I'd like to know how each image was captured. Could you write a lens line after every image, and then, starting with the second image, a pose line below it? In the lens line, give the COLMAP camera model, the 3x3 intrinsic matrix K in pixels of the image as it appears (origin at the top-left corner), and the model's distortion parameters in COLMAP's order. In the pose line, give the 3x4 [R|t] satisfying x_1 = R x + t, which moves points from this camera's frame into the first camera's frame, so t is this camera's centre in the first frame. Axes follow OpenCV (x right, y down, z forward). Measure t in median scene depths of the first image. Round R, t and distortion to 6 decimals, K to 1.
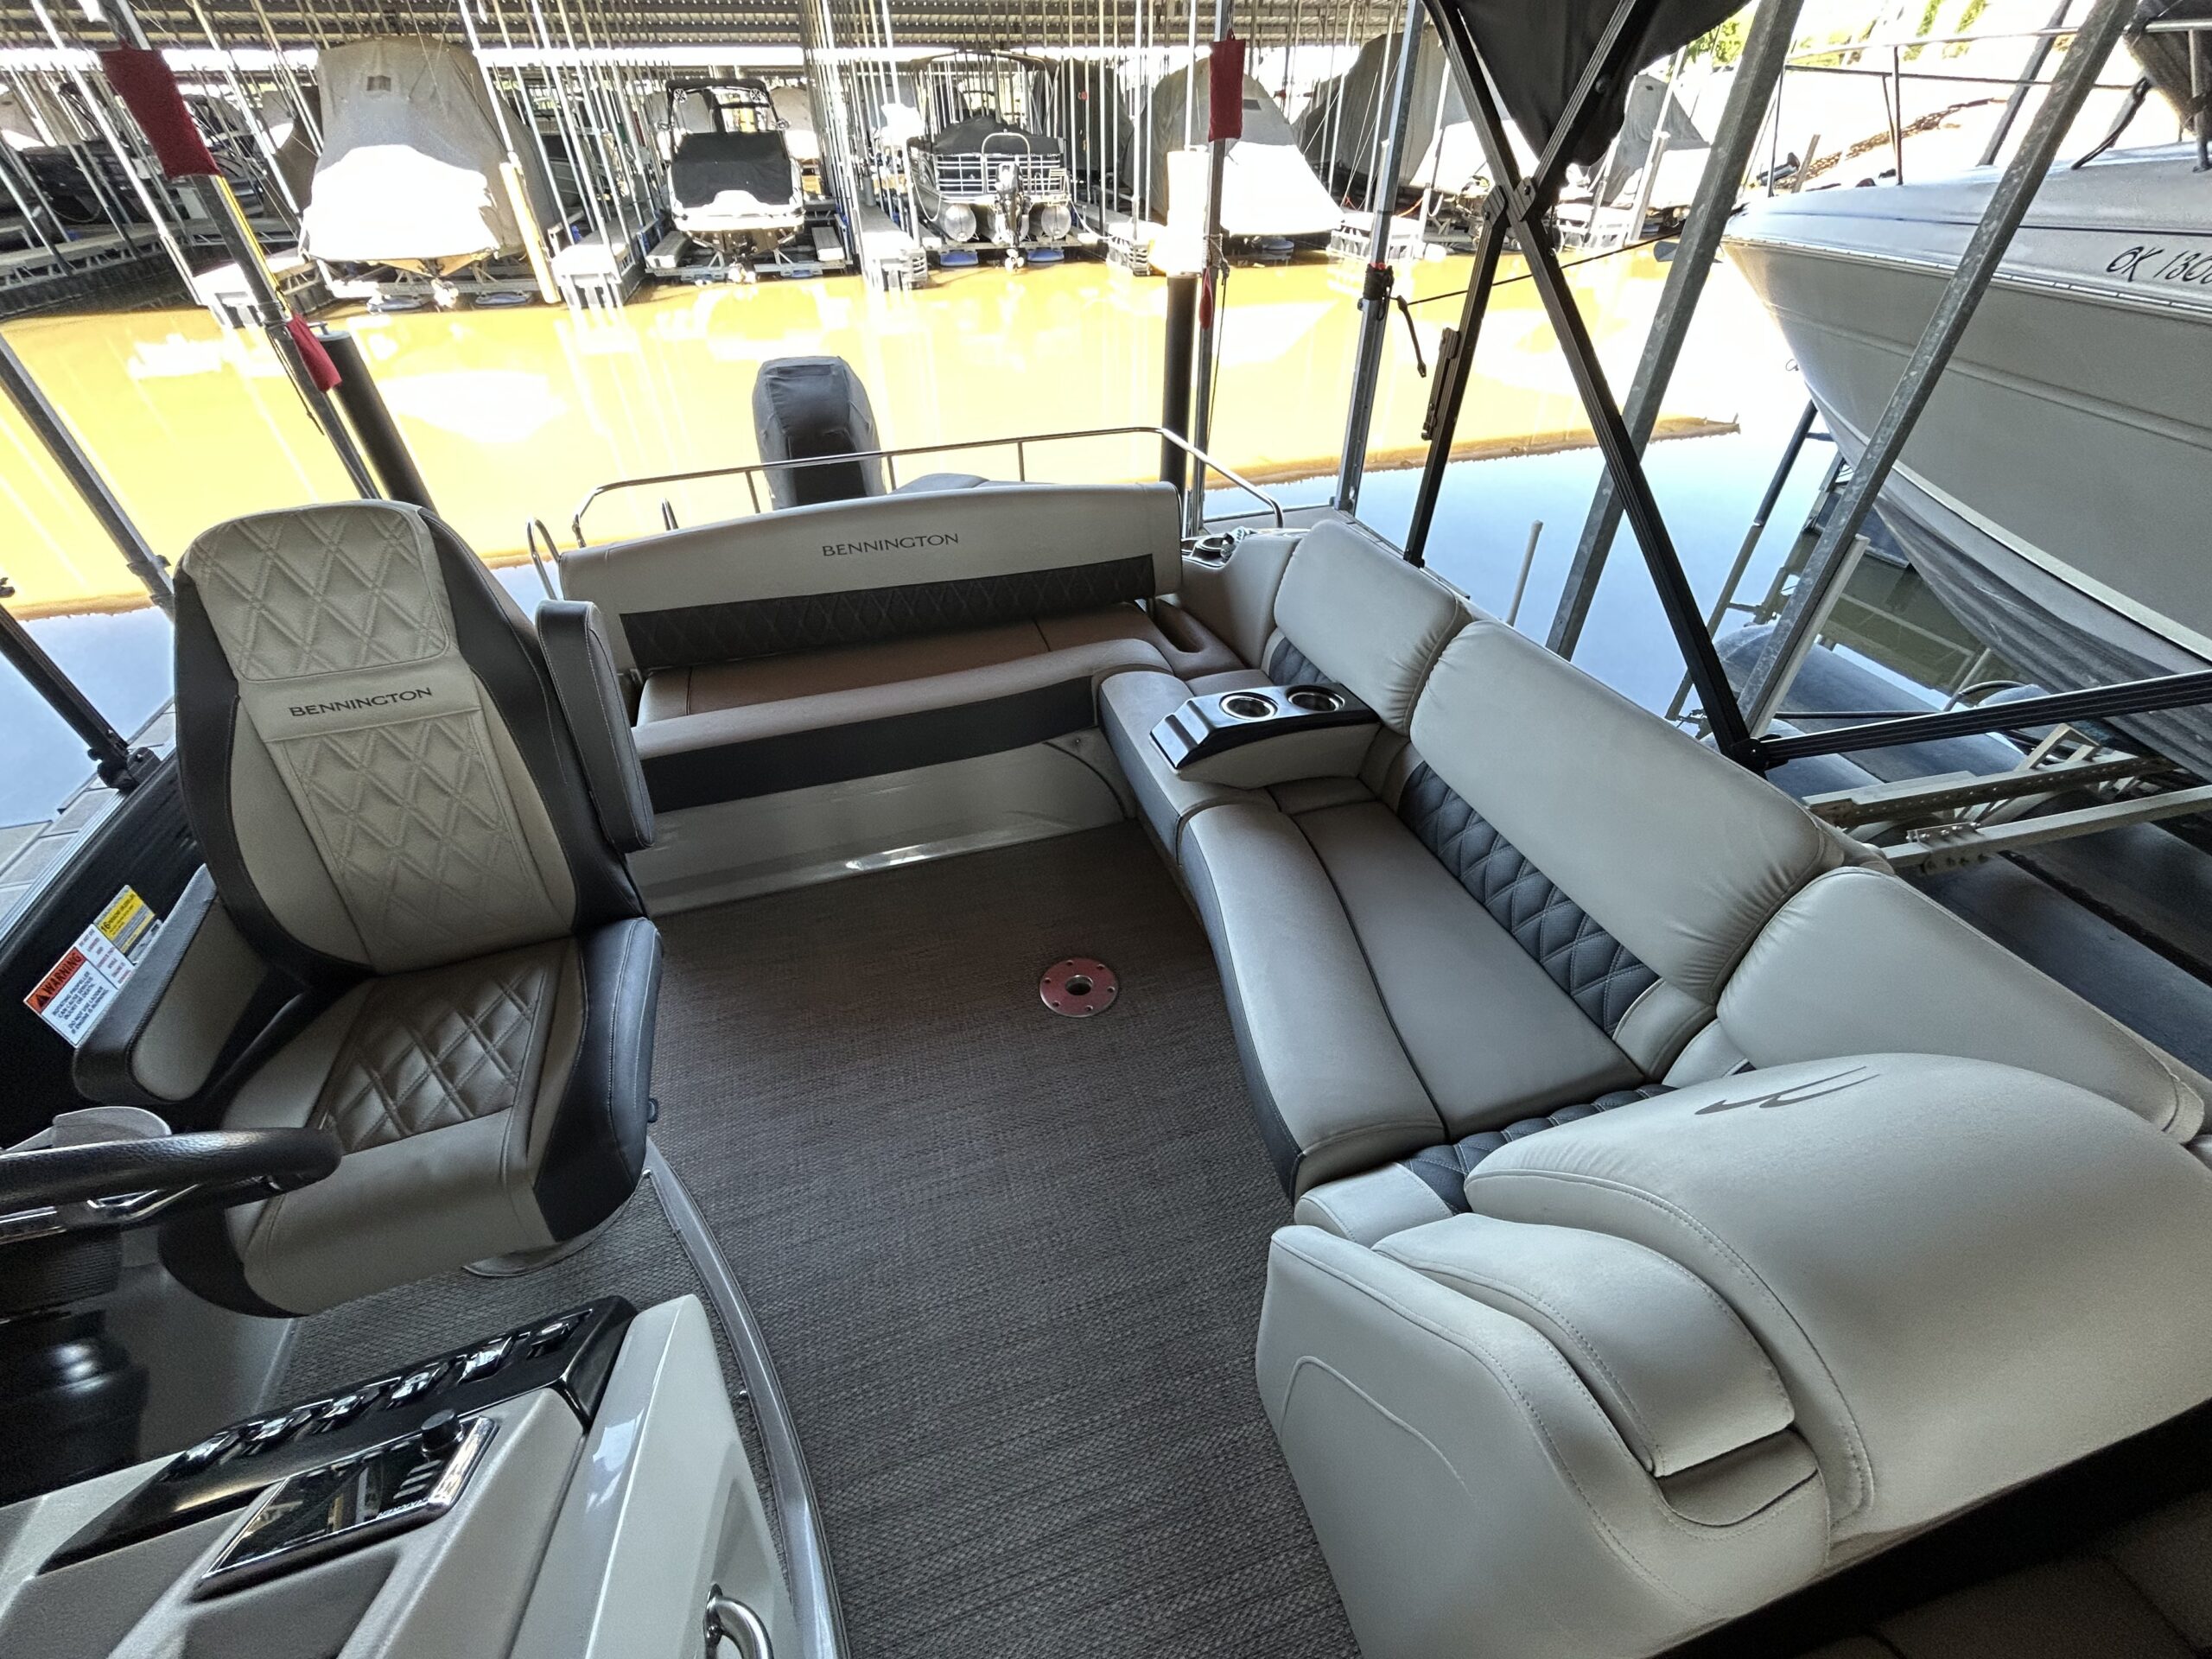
lens RADIAL K [[893.3, 0, 1098.5], [0, 893.3, 819.7], [0, 0, 1]] dist [0.007121, -0.001036]
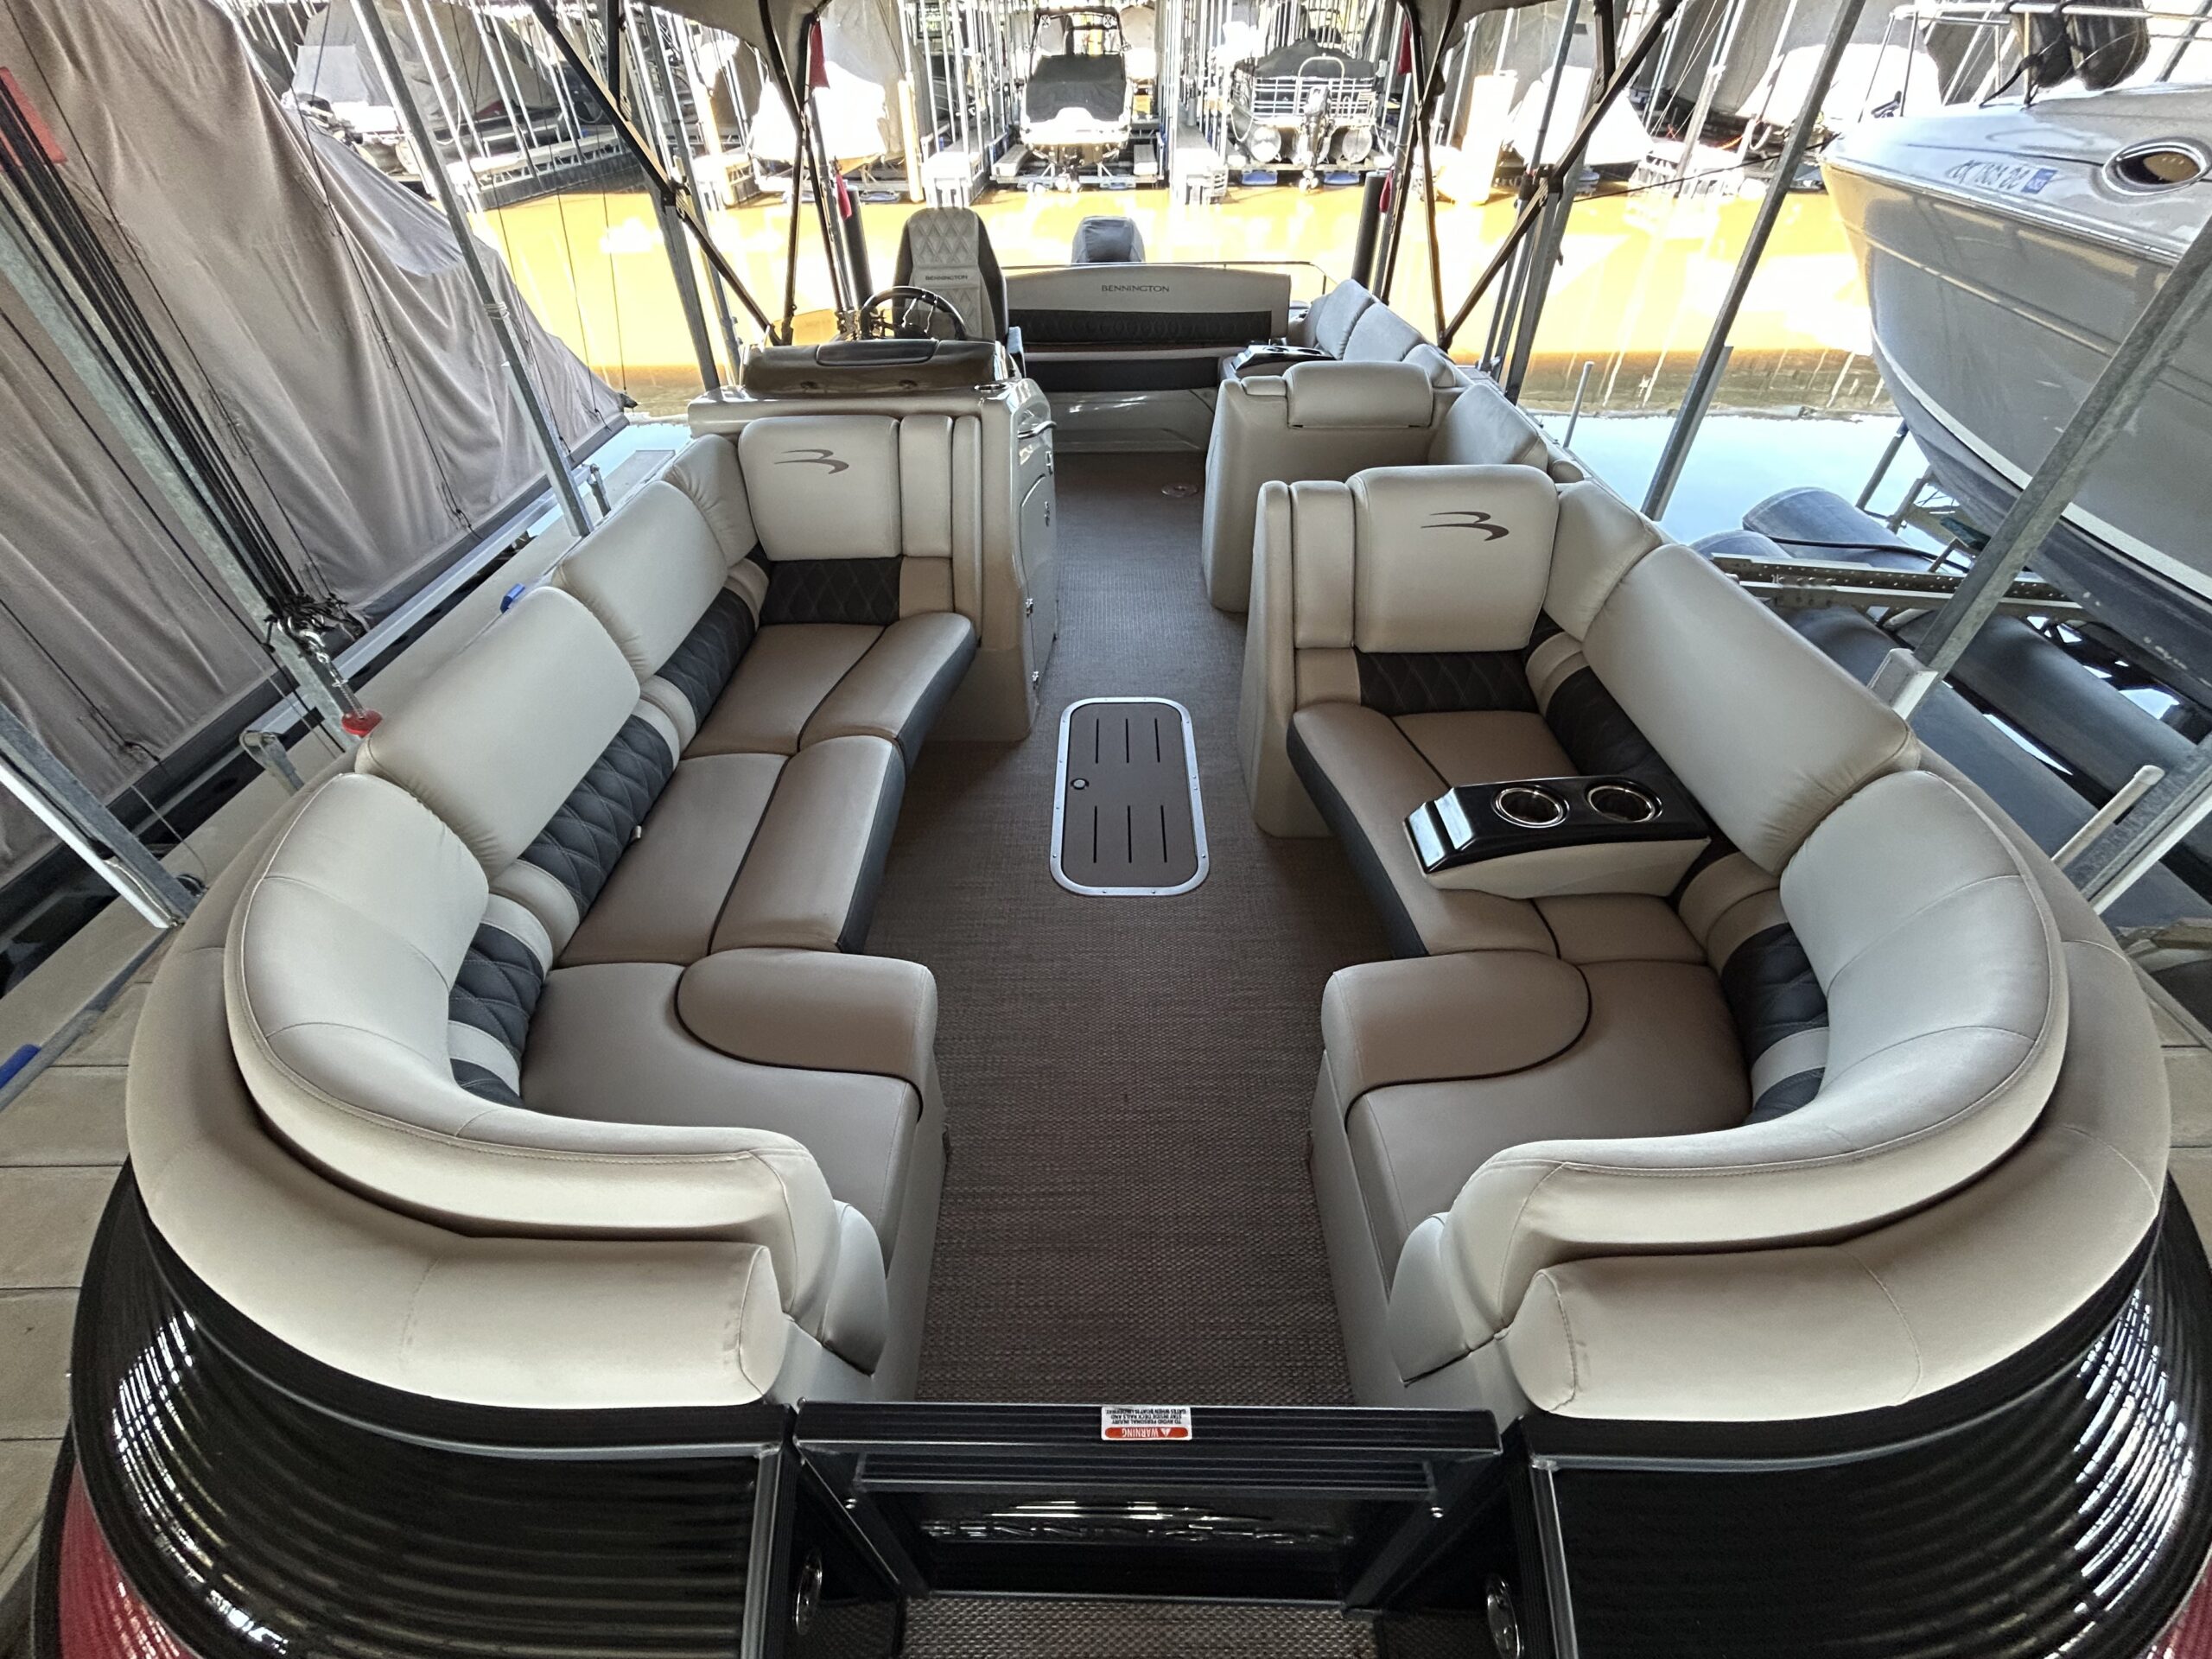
lens RADIAL K [[893.3, 0, 1105.4], [0, 893.3, 821.7], [0, 0, 1]] dist [0.007121, -0.001036]
pose [[0.958301, 0.191721, -0.211901, 0.049811], [-0.179661, 0.980868, 0.074960, 0.100748], [0.222218, -0.033764, 0.974412, -0.139715]]
